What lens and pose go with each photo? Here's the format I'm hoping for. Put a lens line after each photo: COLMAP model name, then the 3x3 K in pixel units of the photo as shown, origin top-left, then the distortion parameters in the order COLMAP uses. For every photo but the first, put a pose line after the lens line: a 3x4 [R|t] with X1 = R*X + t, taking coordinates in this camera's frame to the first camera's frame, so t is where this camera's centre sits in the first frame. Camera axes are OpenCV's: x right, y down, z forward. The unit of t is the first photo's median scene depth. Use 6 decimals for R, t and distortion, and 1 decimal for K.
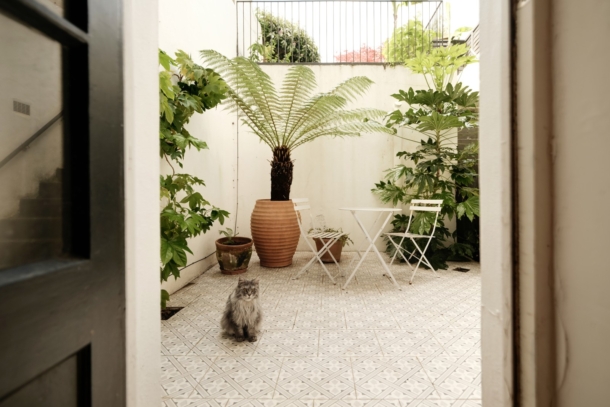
lens RADIAL K [[319.4, 0, 307.1], [0, 319.4, 193.6], [0, 0, 1]] dist [-0.000654, -0.000058]
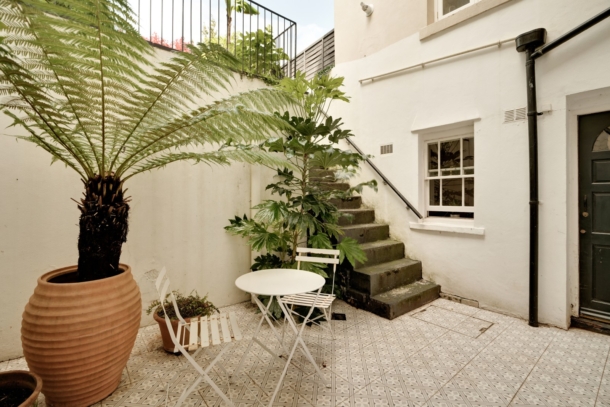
lens RADIAL K [[293.0, 0, 304.6], [0, 293.0, 192.5], [0, 0, 1]] dist [0.023288, 0.000641]
pose [[0.744553, 0.006733, 0.667529, -0.163320], [-0.005091, 0.999977, -0.004408, -0.115295], [-0.667544, -0.000117, 0.744571, 0.392097]]
